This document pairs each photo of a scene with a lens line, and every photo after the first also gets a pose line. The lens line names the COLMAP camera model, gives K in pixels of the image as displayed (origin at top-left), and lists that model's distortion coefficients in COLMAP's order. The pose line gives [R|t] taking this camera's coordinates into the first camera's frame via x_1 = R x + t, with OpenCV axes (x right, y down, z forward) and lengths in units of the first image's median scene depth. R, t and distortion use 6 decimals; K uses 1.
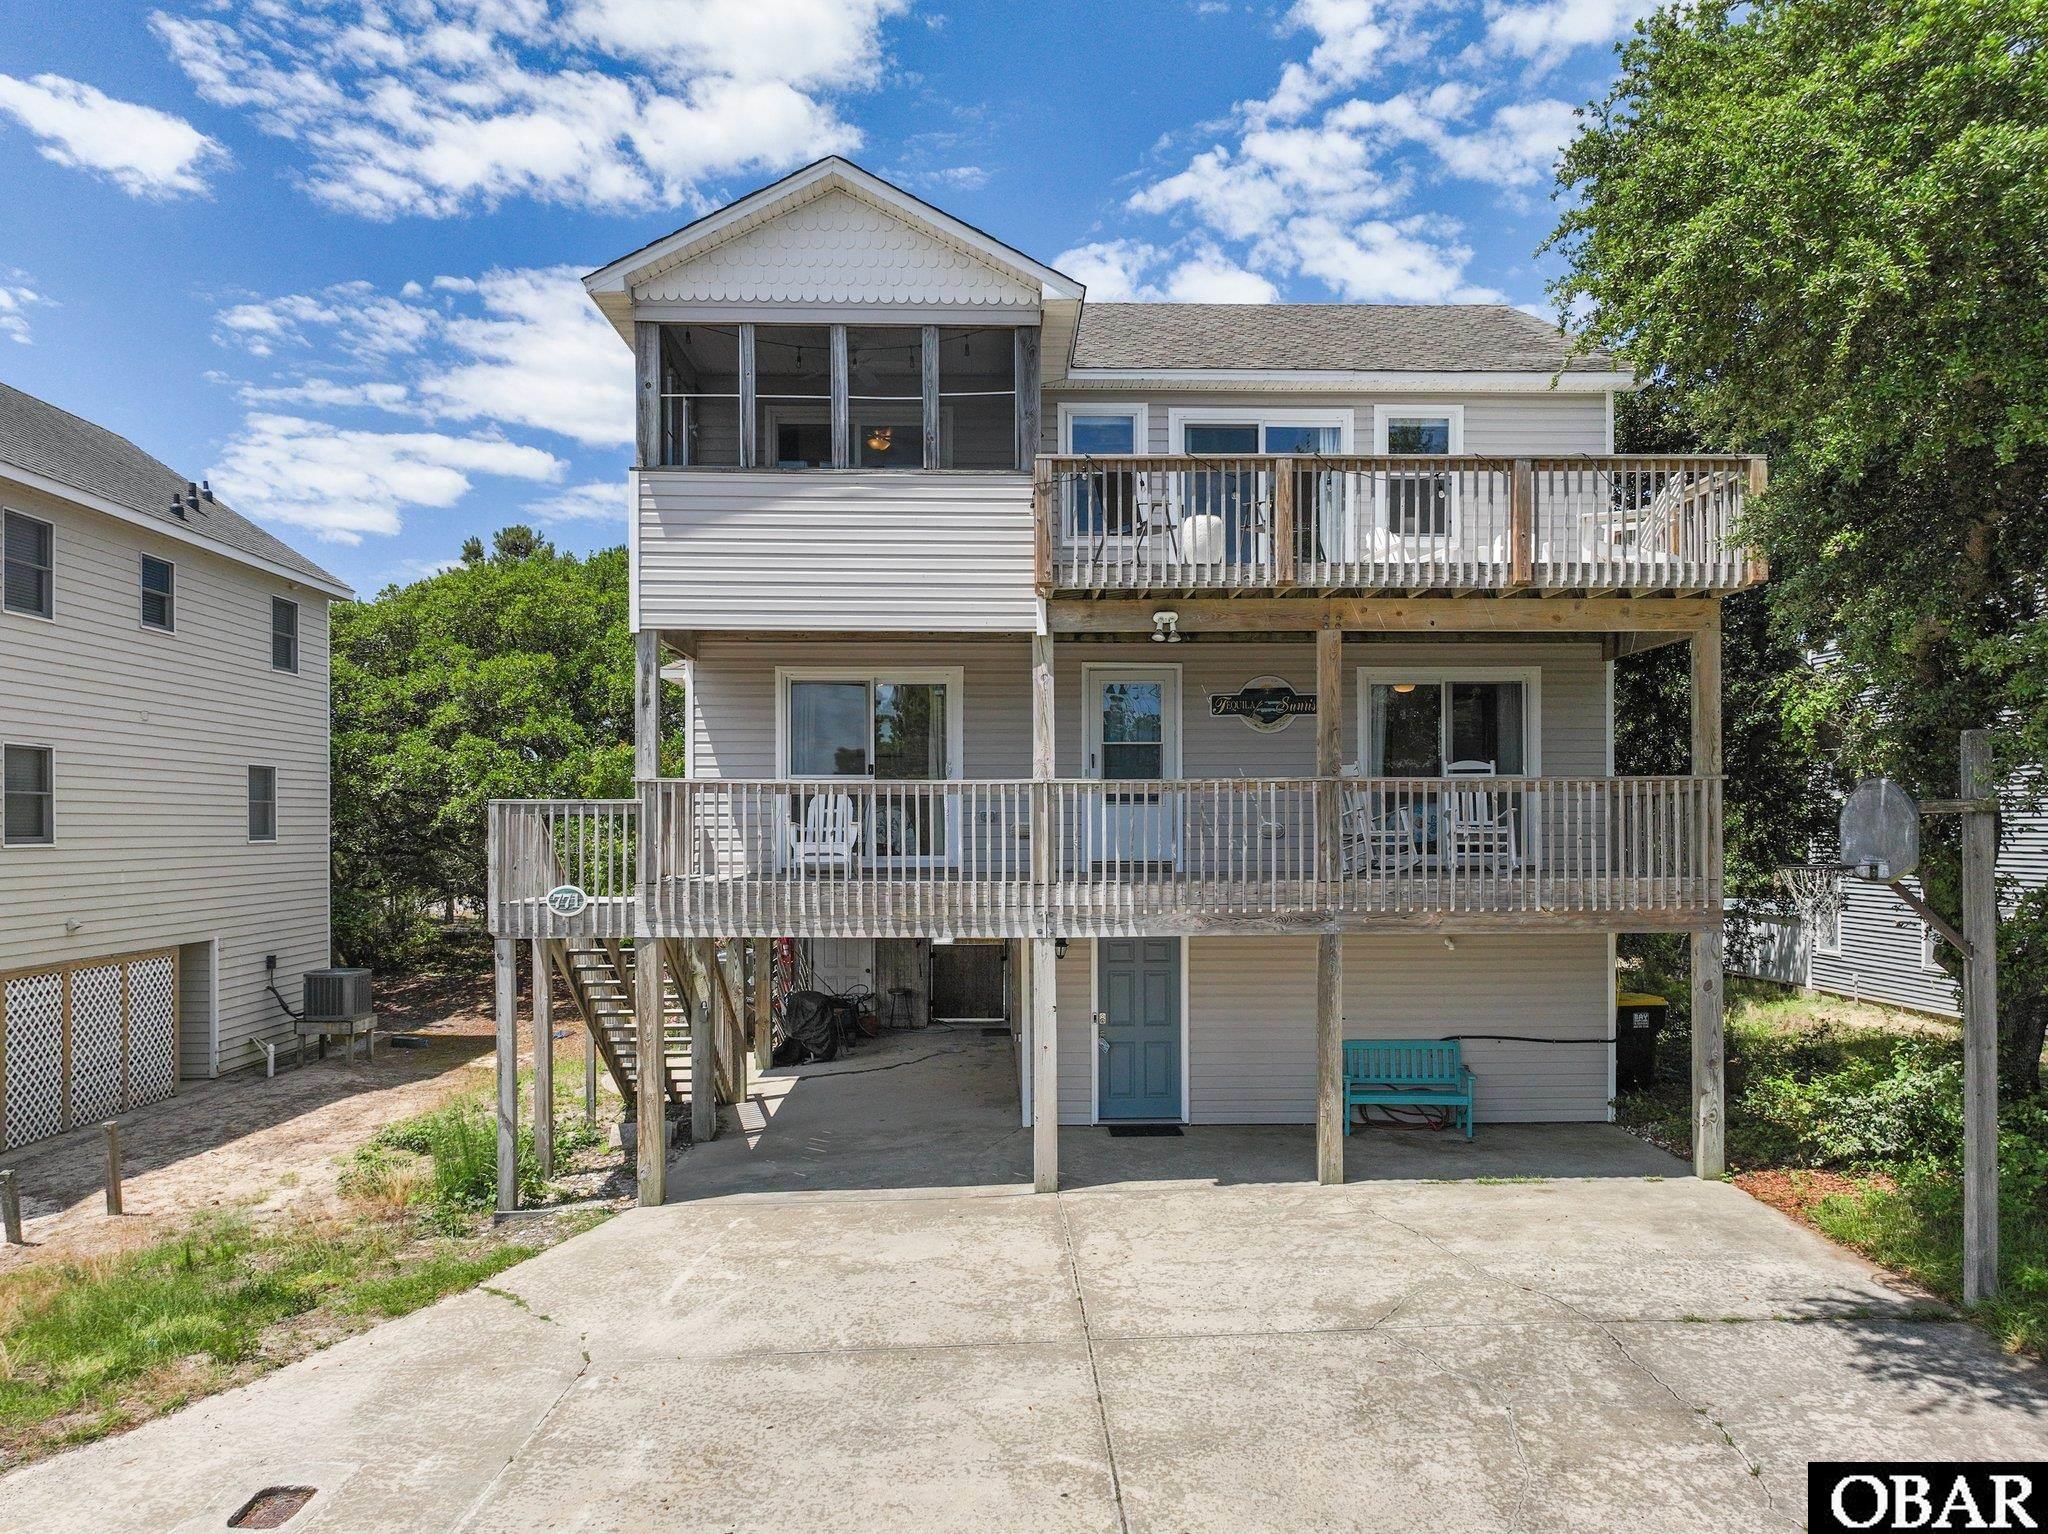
lens RADIAL K [[1471.7, 0, 1022.7], [0, 1471.7, 830.1], [0, 0, 1]] dist [0.003401, 0.006080]
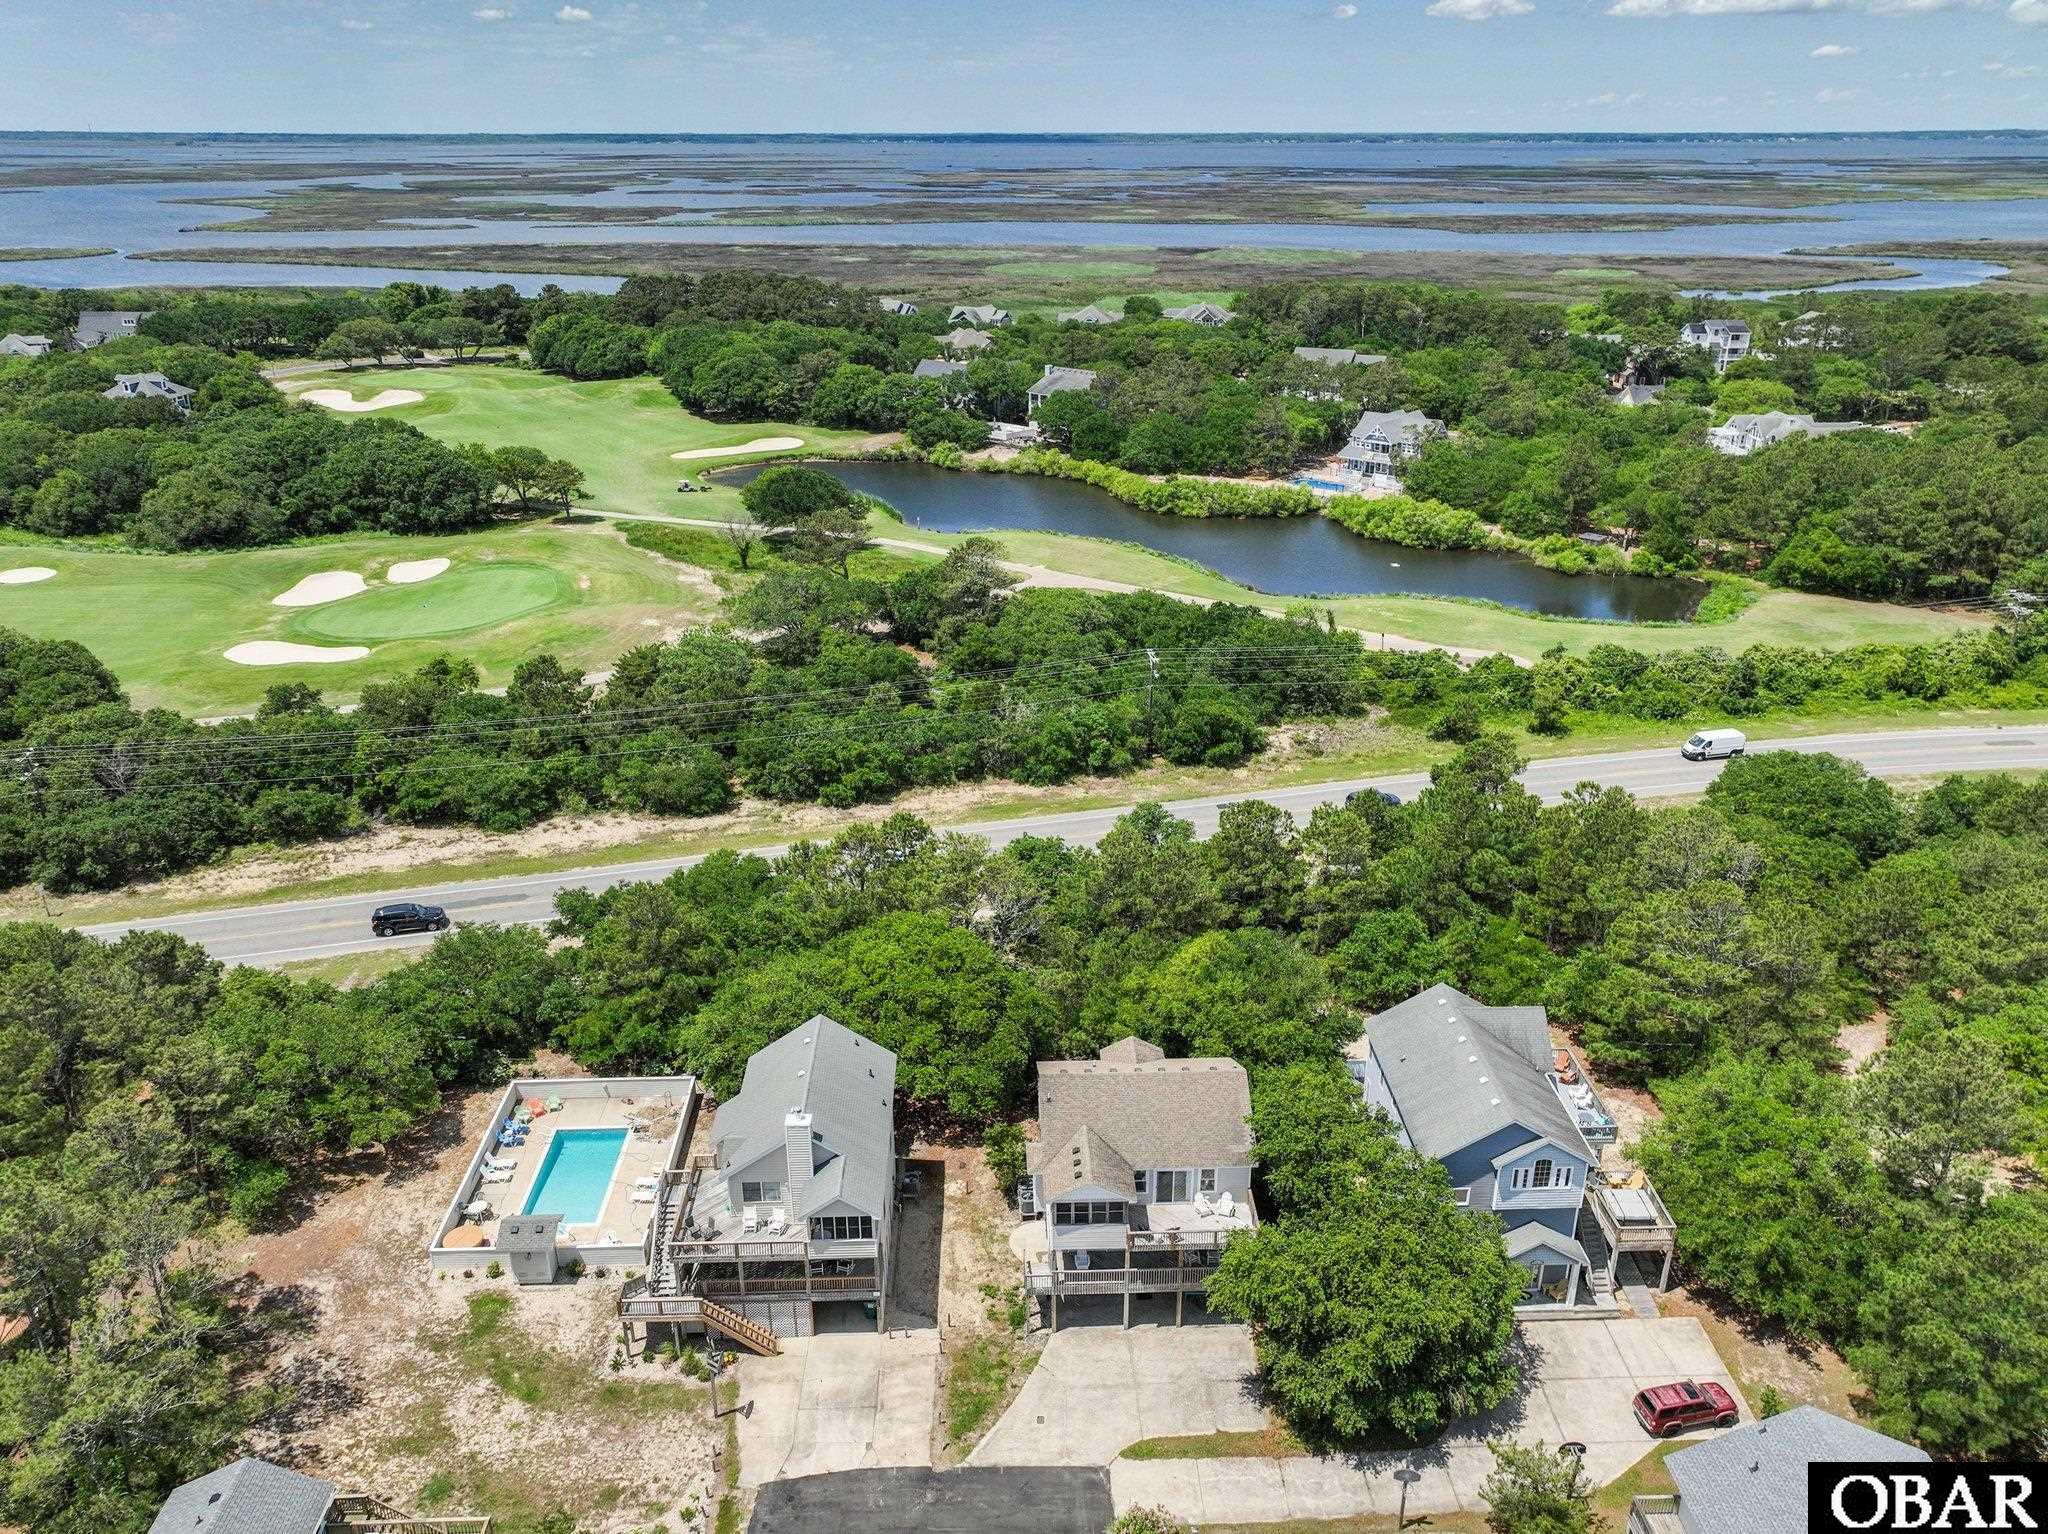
lens RADIAL K [[1455.9, 0, 1024.0], [0, 1455.9, 767.0], [0, 0, 1]] dist [0.004287, 0.001289]
pose [[0.999988, -0.004777, -0.000968, -0.351043], [0.004801, 0.931169, 0.364555, -3.717033], [-0.000841, -0.364556, 0.931181, -3.317063]]
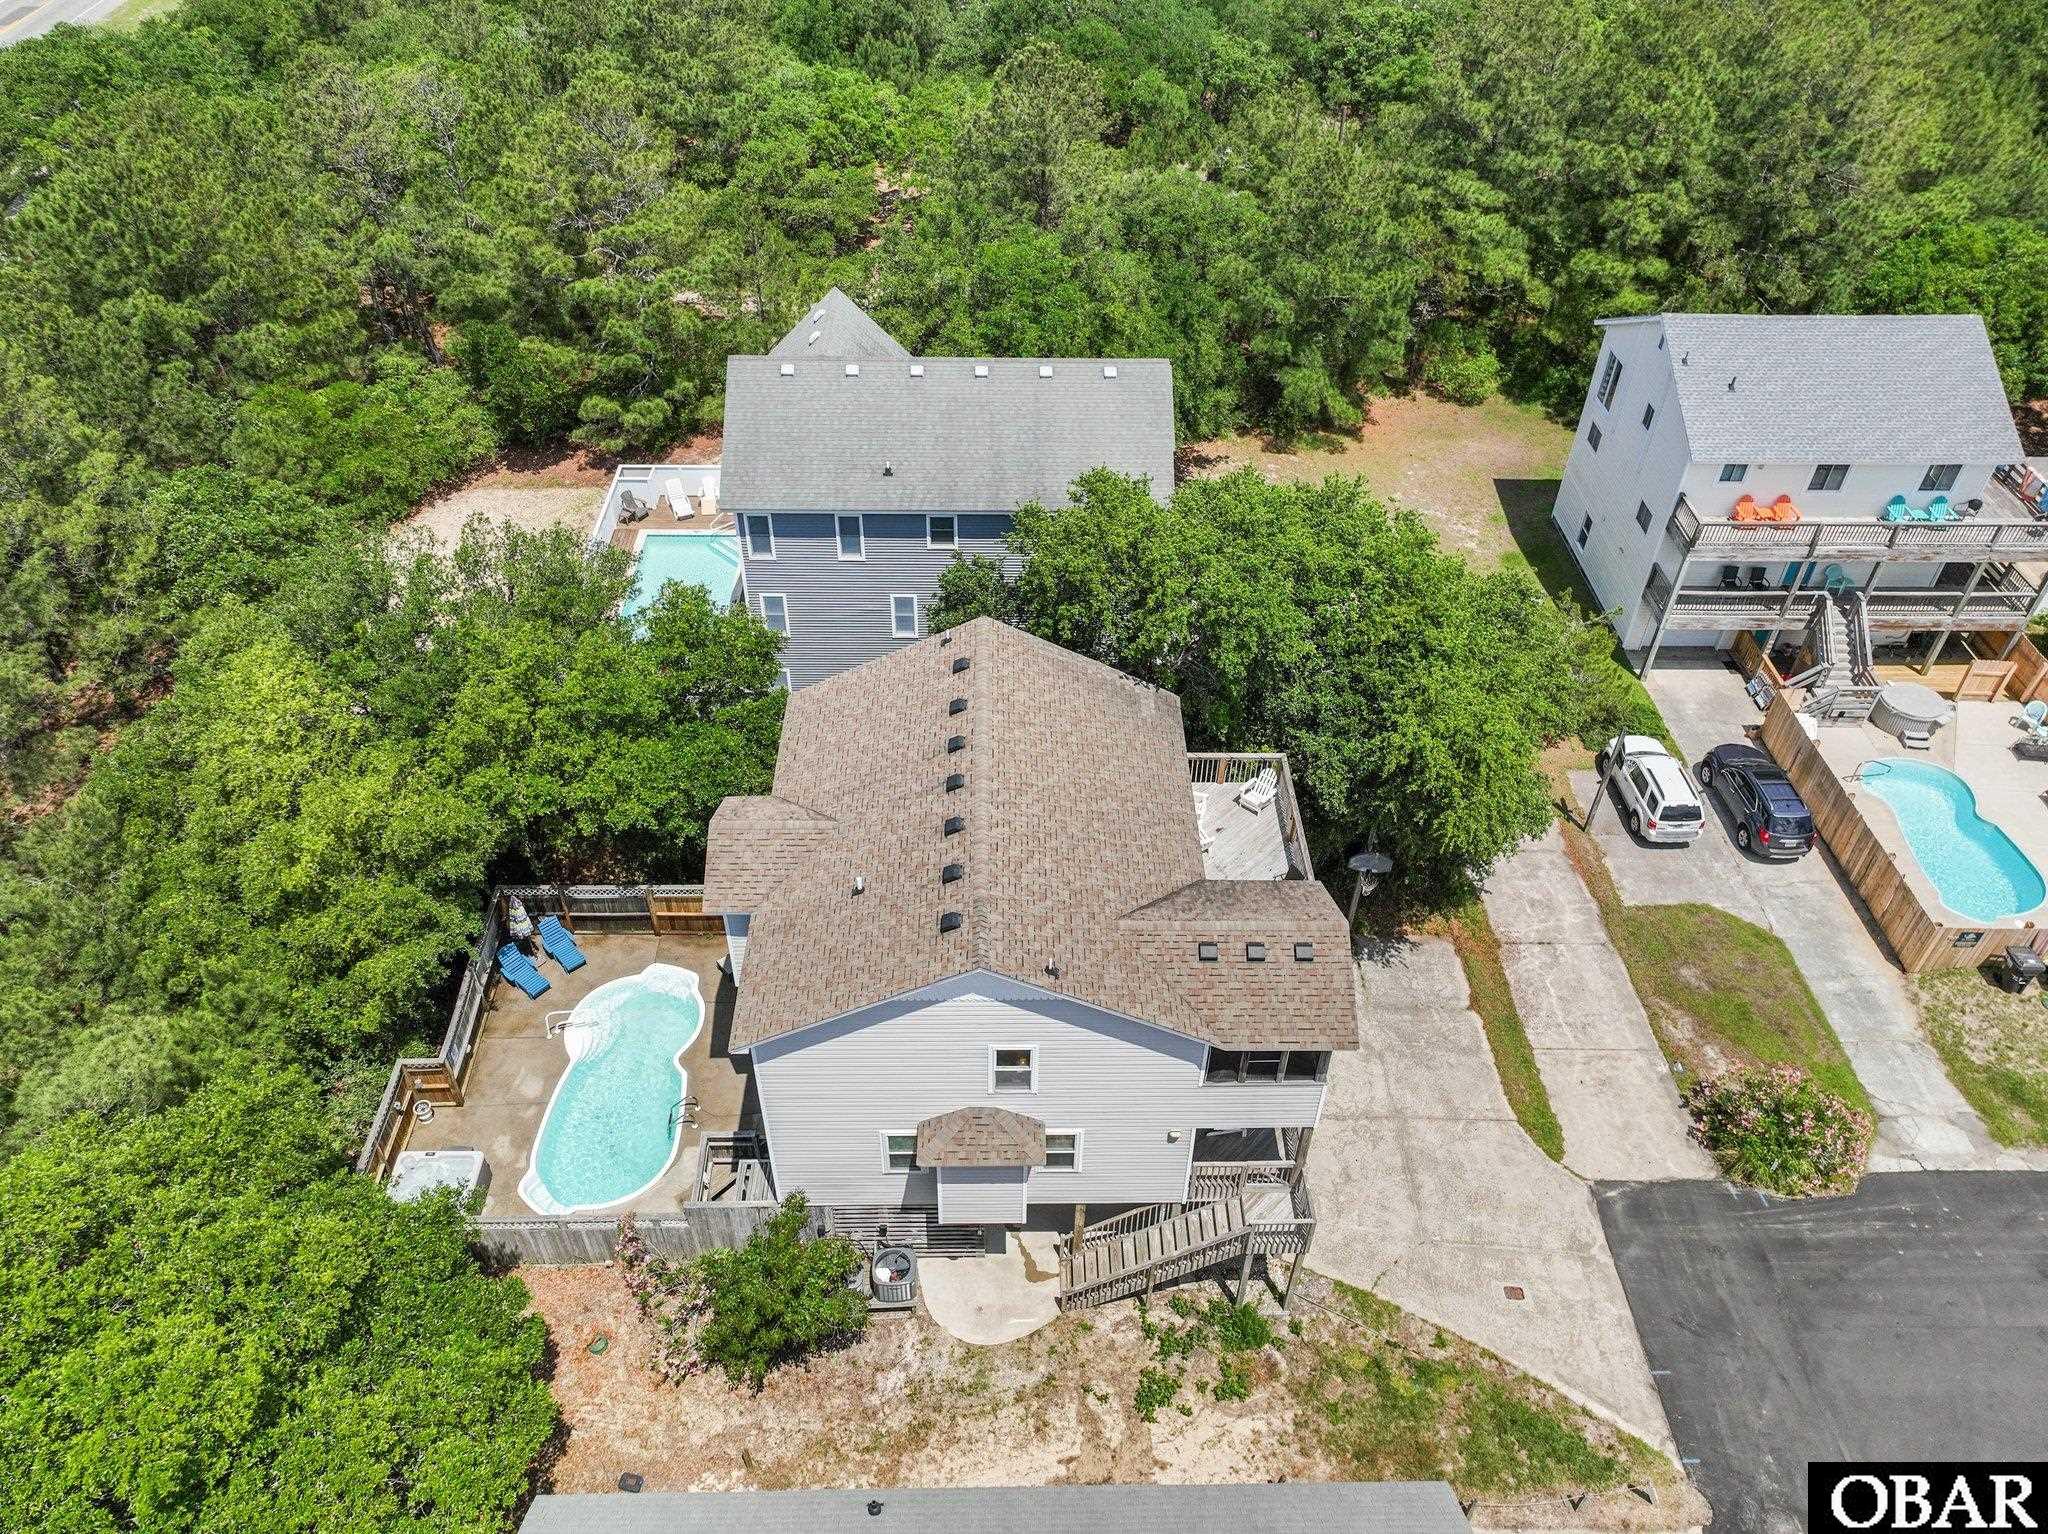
lens RADIAL K [[1455.9, 0, 1024.0], [0, 1455.9, 767.0], [0, 0, 1]] dist [0.004287, 0.001289]
pose [[0.014144, -0.659222, 0.751816, -1.597993], [-0.002391, 0.751866, 0.659311, -2.035586], [-0.999897, -0.011122, 0.009058, 1.431056]]
